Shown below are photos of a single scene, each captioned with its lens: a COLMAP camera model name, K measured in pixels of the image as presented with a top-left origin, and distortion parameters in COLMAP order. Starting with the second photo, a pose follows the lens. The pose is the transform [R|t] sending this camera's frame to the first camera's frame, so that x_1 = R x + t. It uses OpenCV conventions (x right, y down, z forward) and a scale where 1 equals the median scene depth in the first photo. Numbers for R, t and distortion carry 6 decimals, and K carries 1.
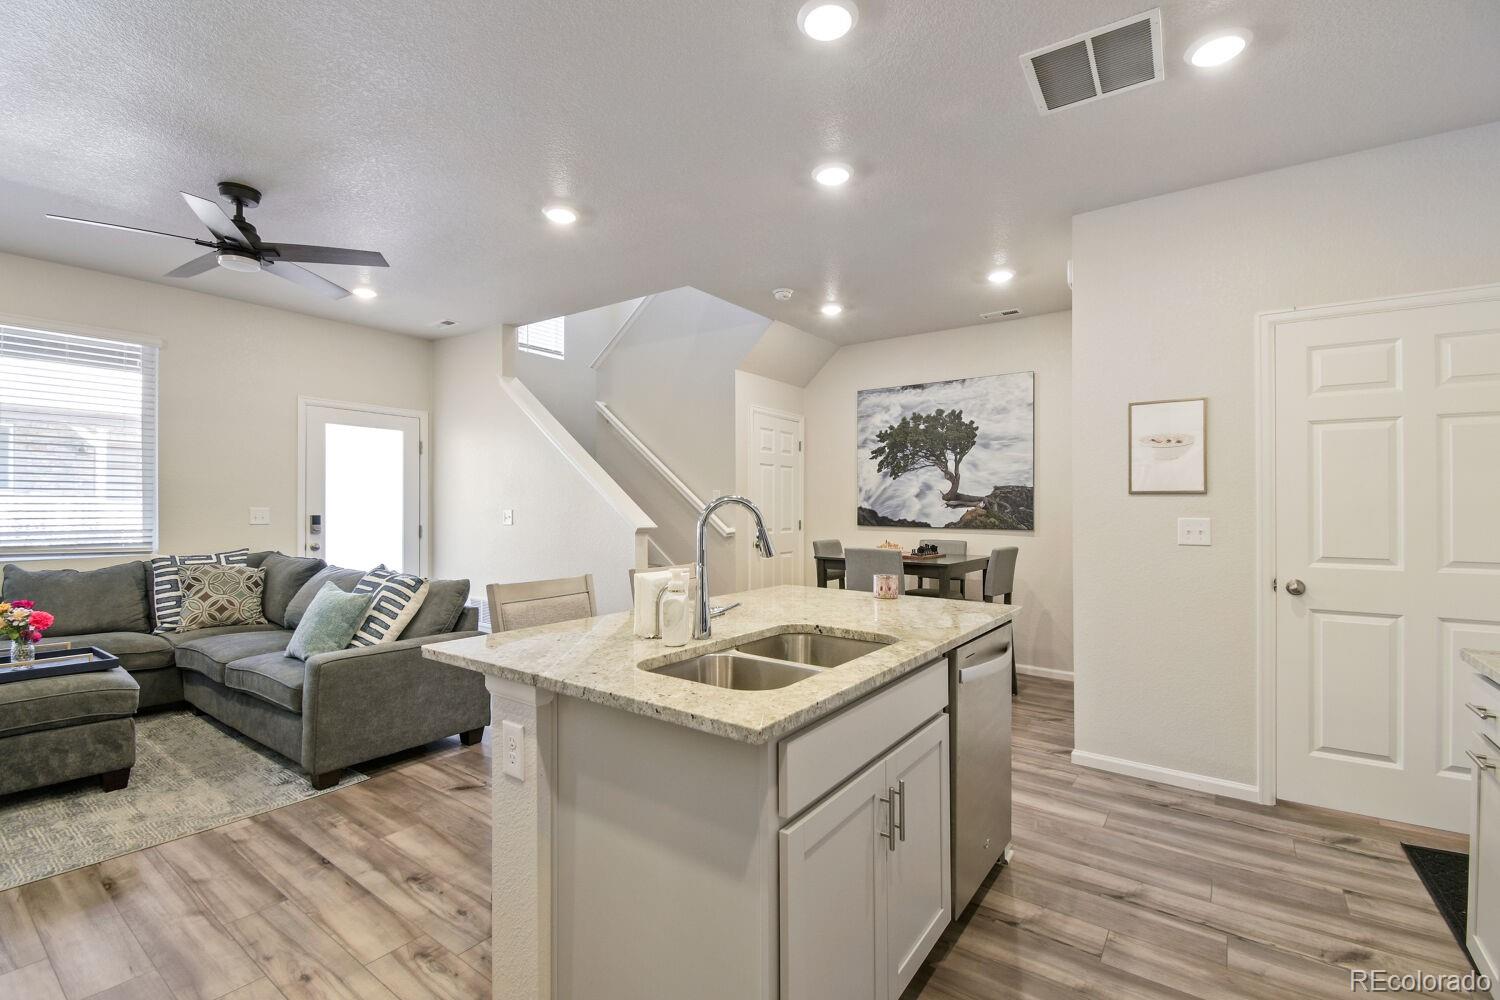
lens RADIAL K [[658.1, 0, 730.9], [0, 658.1, 502.2], [0, 0, 1]] dist [0.014587, -0.011086]
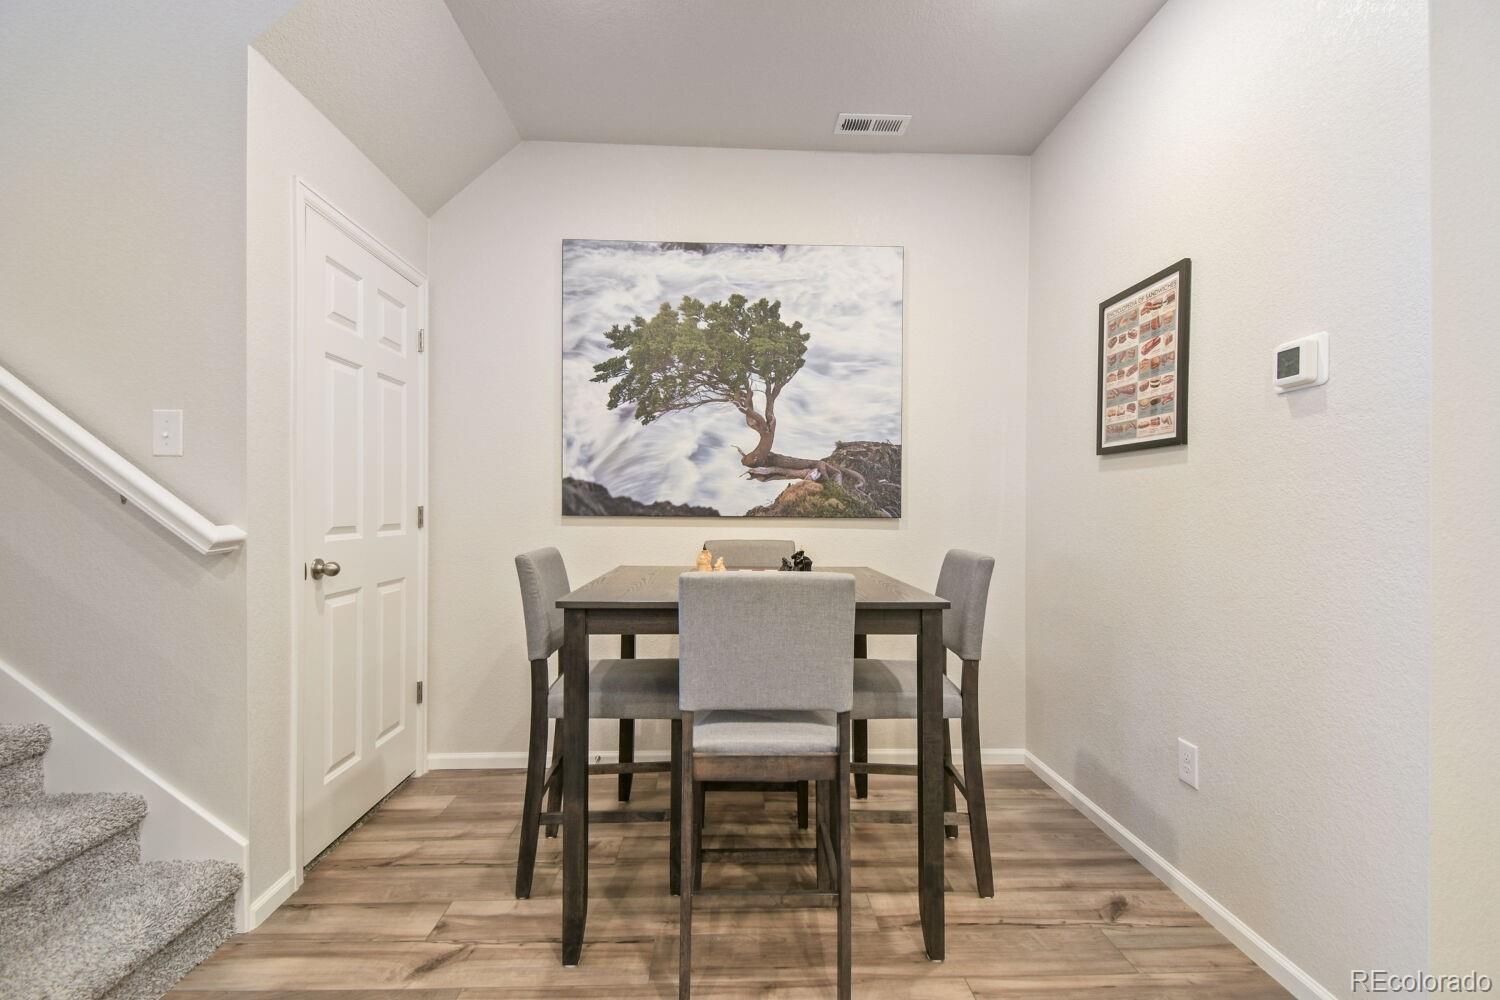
lens RADIAL K [[658.1, 0, 768.5], [0, 658.1, 511.9], [0, 0, 1]] dist [0.014587, -0.011086]
pose [[0.763277, -0.003953, 0.646060, -0.010958], [-0.008721, 0.999827, 0.016421, 0.030587], [-0.646013, -0.018168, 0.763110, 0.691196]]
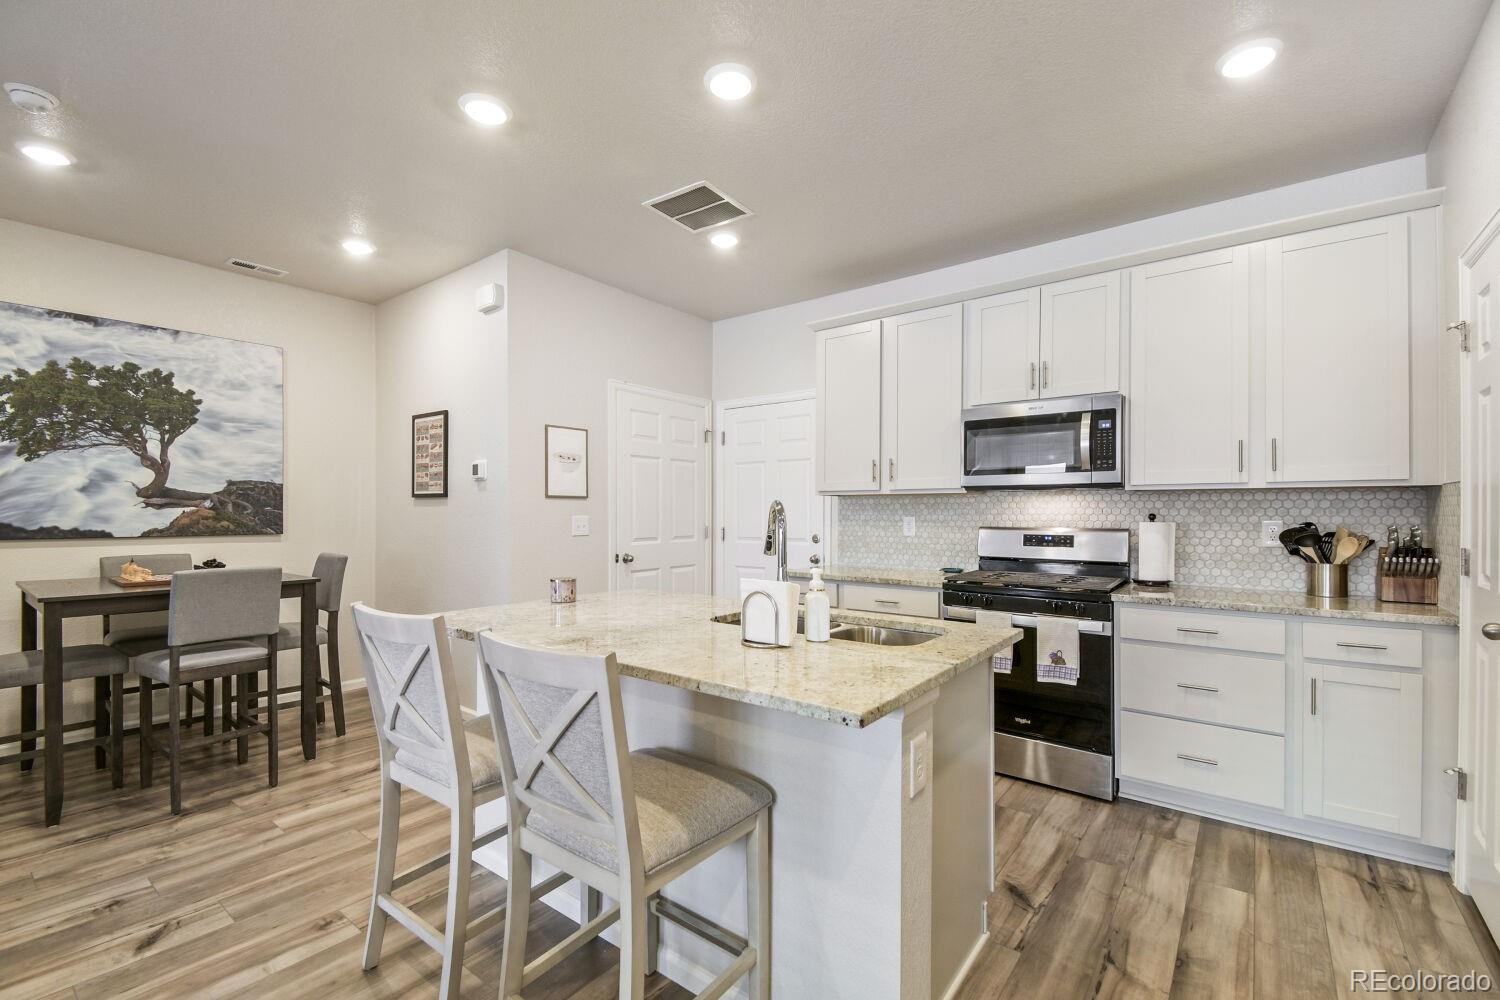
lens RADIAL K [[658.1, 0, 739.1], [0, 658.1, 503.8], [0, 0, 1]] dist [0.014587, -0.011086]
pose [[0.035936, 0.003407, 0.999348, -0.417912], [-0.010348, 0.999942, -0.003037, 0.000031], [-0.999301, -0.010232, 0.035969, 0.412074]]
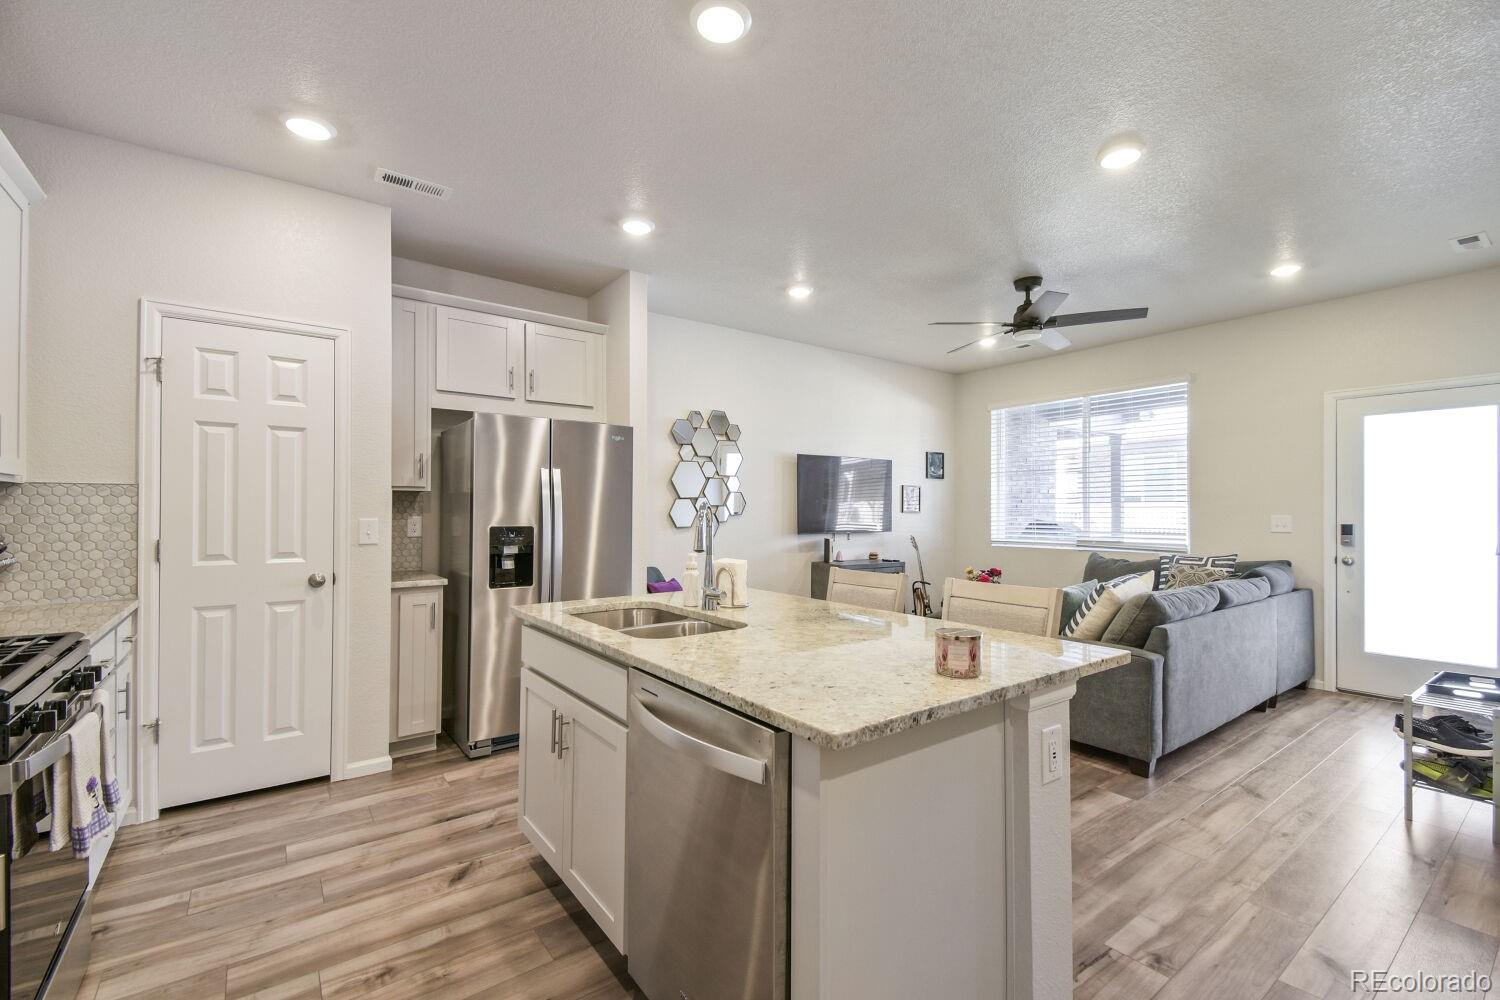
lens RADIAL K [[634.5, 0, 755.0], [0, 634.5, 503.5], [0, 0, 1]] dist [0.005505, -0.003064]
pose [[-0.279665, -0.021211, -0.959863, 0.458586], [0.005570, 0.999703, -0.023714, 0.009936], [0.960081, -0.011979, -0.279464, 0.574185]]
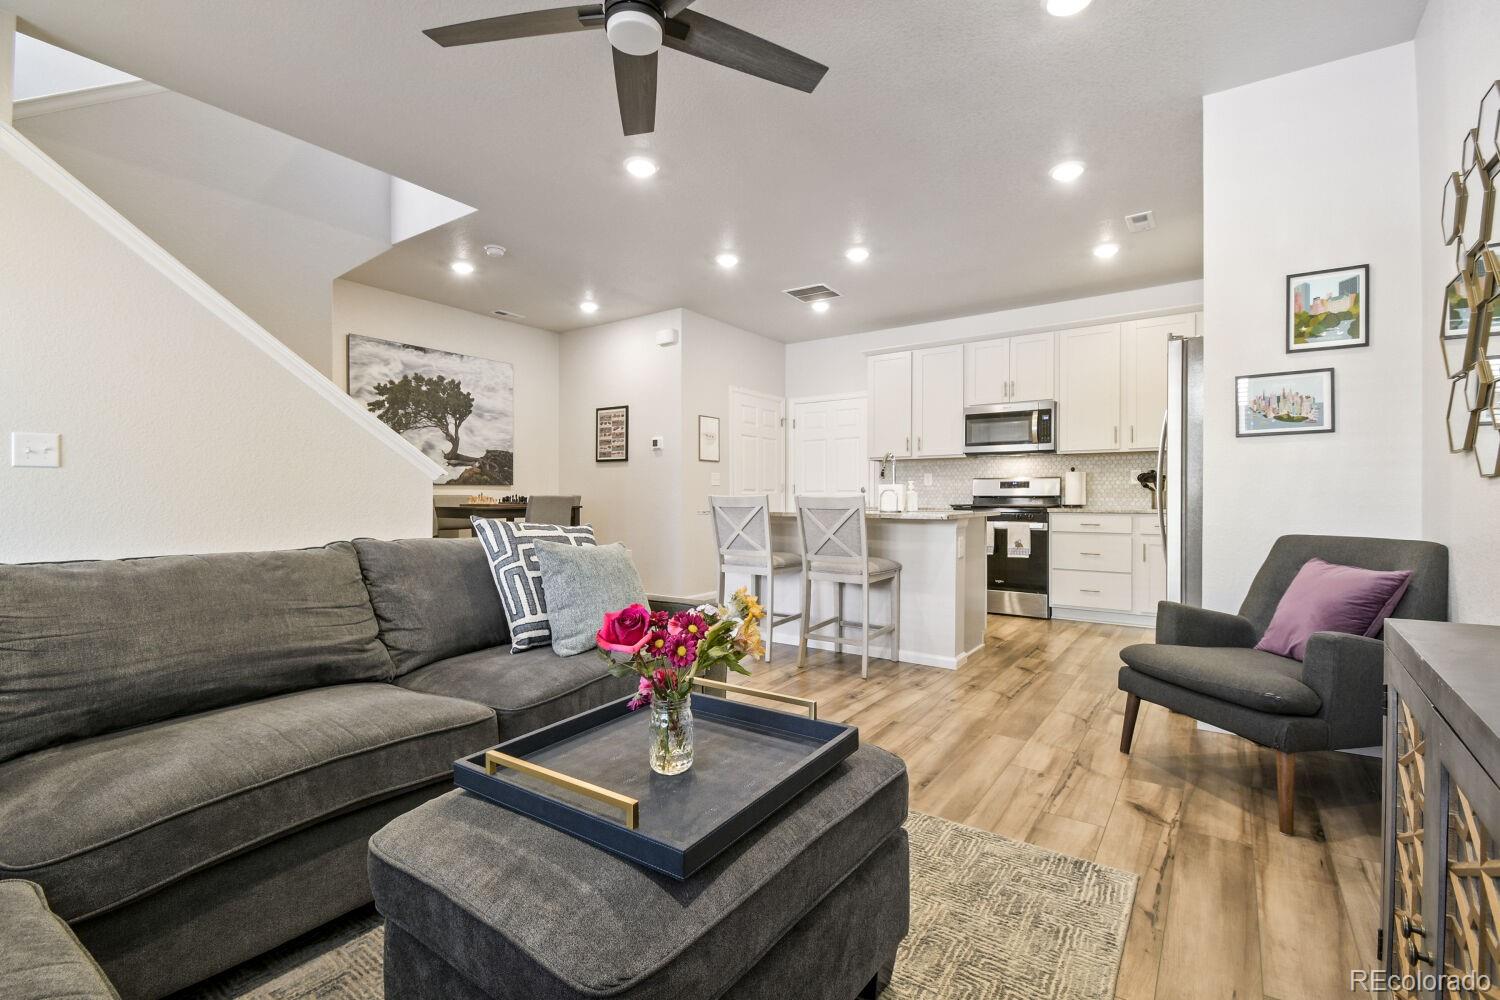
lens RADIAL K [[658.1, 0, 711.6], [0, 658.1, 496.4], [0, 0, 1]] dist [0.014587, -0.011086]
pose [[0.012414, -0.006237, 0.999903, -0.925267], [-0.011580, 0.999913, 0.006381, 0.055607], [-0.999856, -0.011658, 0.012341, 0.647980]]
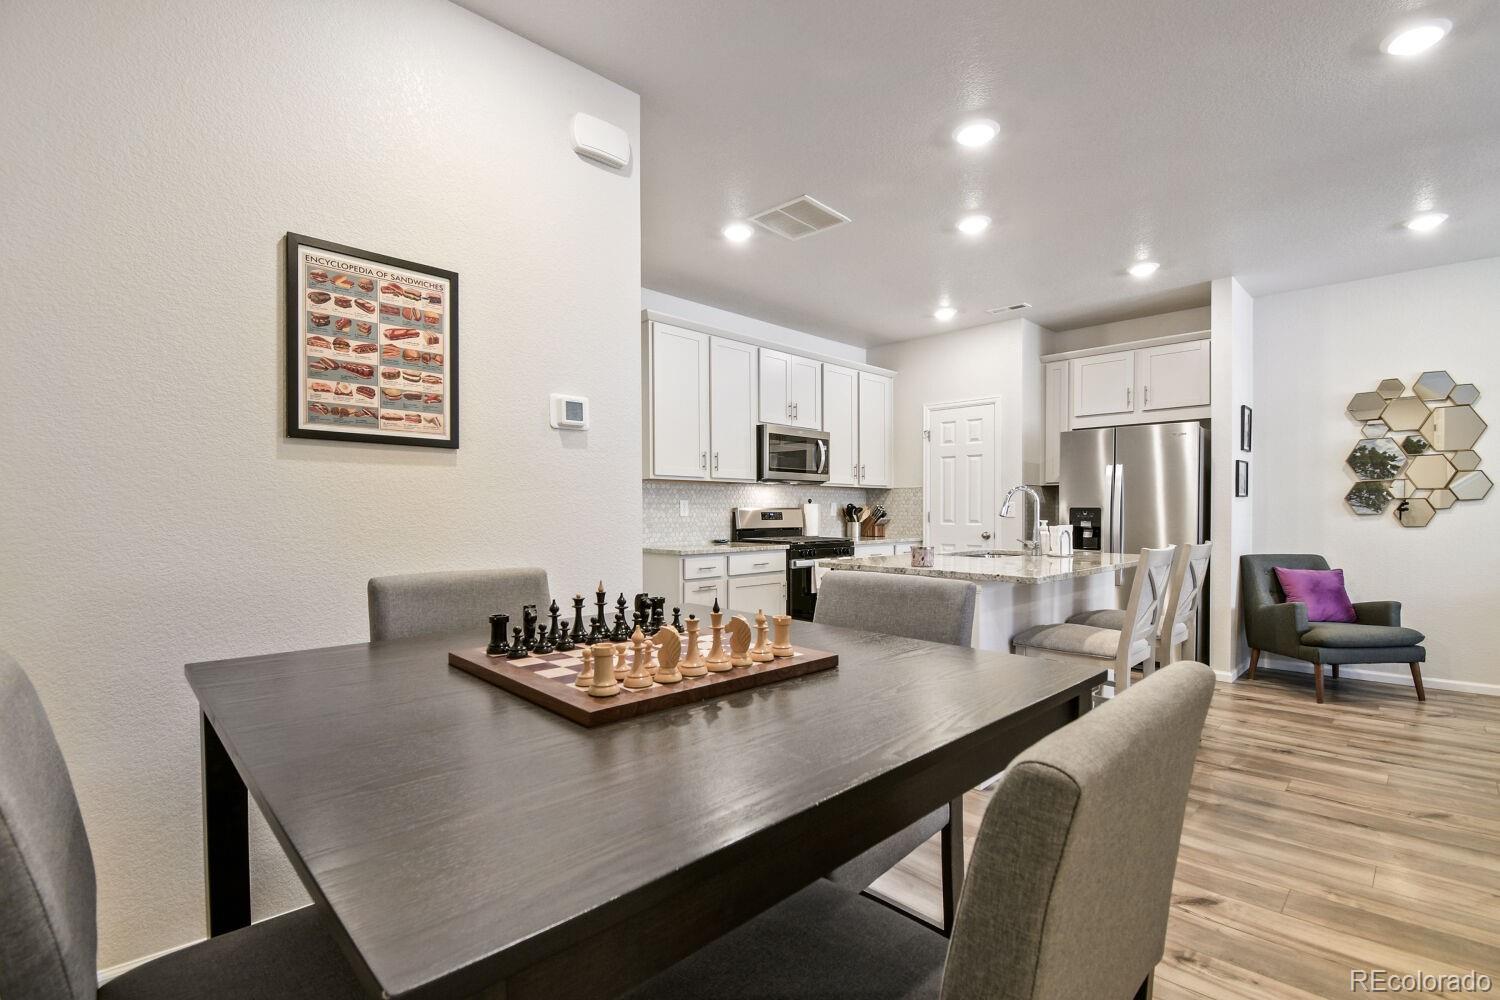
lens RADIAL K [[658.1, 0, 746.4], [0, 658.1, 511.7], [0, 0, 1]] dist [0.014587, -0.011086]
pose [[-0.983762, -0.009475, 0.179230, 0.189285], [-0.010705, 0.999925, -0.005899, 0.036120], [-0.179161, -0.007722, -0.983790, 1.252148]]
